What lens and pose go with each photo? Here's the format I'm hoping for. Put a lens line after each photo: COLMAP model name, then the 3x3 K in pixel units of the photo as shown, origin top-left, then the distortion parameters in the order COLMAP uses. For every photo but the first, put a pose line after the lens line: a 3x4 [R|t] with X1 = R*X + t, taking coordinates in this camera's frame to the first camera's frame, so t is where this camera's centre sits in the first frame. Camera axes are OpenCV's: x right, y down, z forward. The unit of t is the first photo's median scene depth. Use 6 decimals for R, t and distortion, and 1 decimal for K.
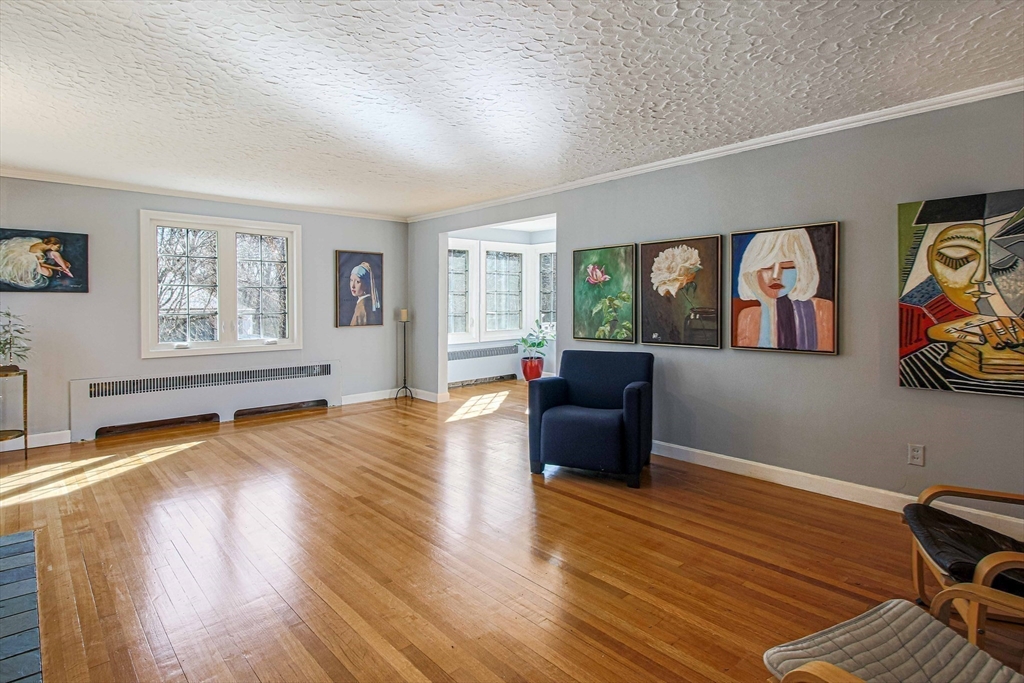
lens RADIAL K [[530.7, 0, 509.4], [0, 530.7, 310.0], [0, 0, 1]] dist [0.018012, -0.000202]
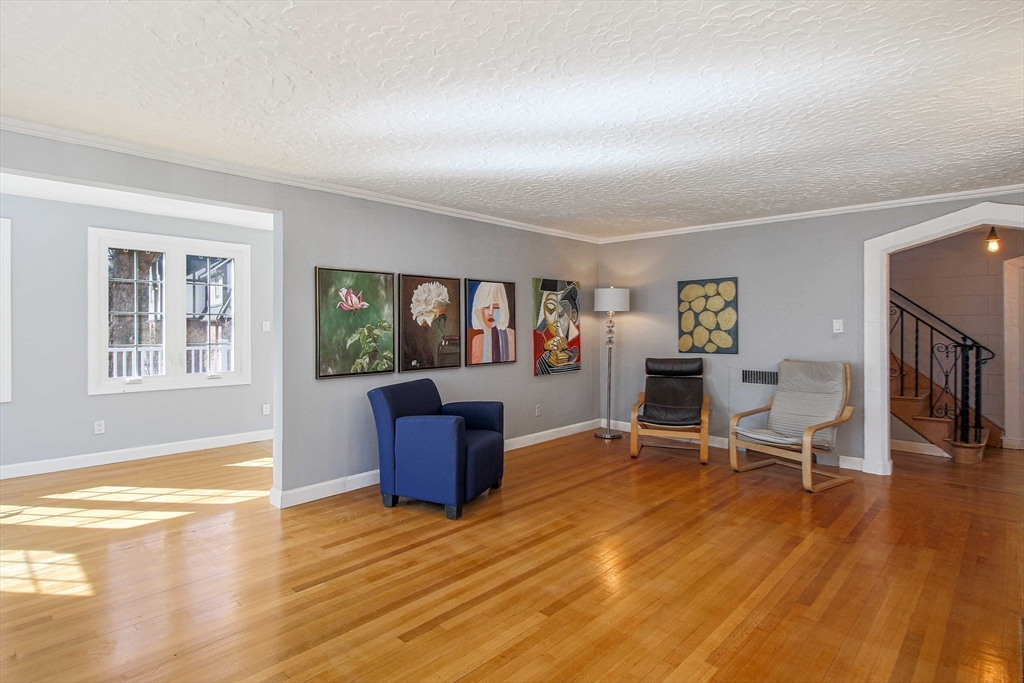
lens RADIAL K [[522.7, 0, 510.2], [0, 522.7, 328.4], [0, 0, 1]] dist [0.020345, -0.009747]
pose [[-0.066960, -0.002666, 0.997752, -0.786758], [0.013483, 0.999903, 0.003577, -0.022021], [-0.997665, 0.013692, -0.066918, 0.881710]]
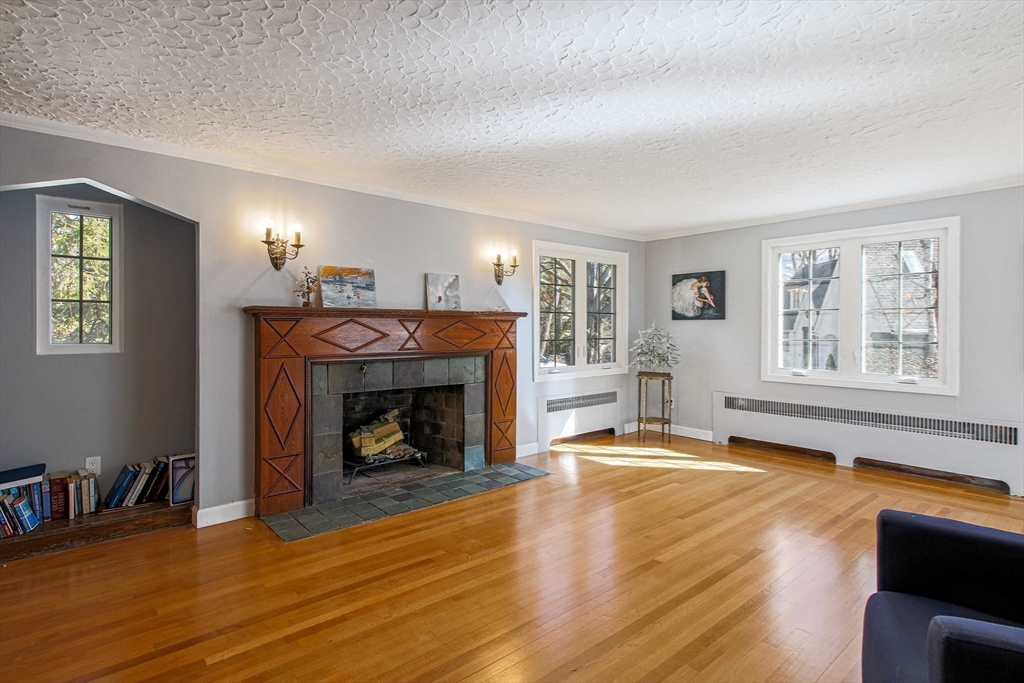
lens RADIAL K [[522.7, 0, 510.2], [0, 522.7, 328.4], [0, 0, 1]] dist [0.020345, -0.009747]
pose [[-0.031203, 0.005496, -0.999498, 0.445714], [-0.015000, 0.999870, 0.005966, -0.014185], [0.999400, 0.015179, -0.031117, 0.639597]]
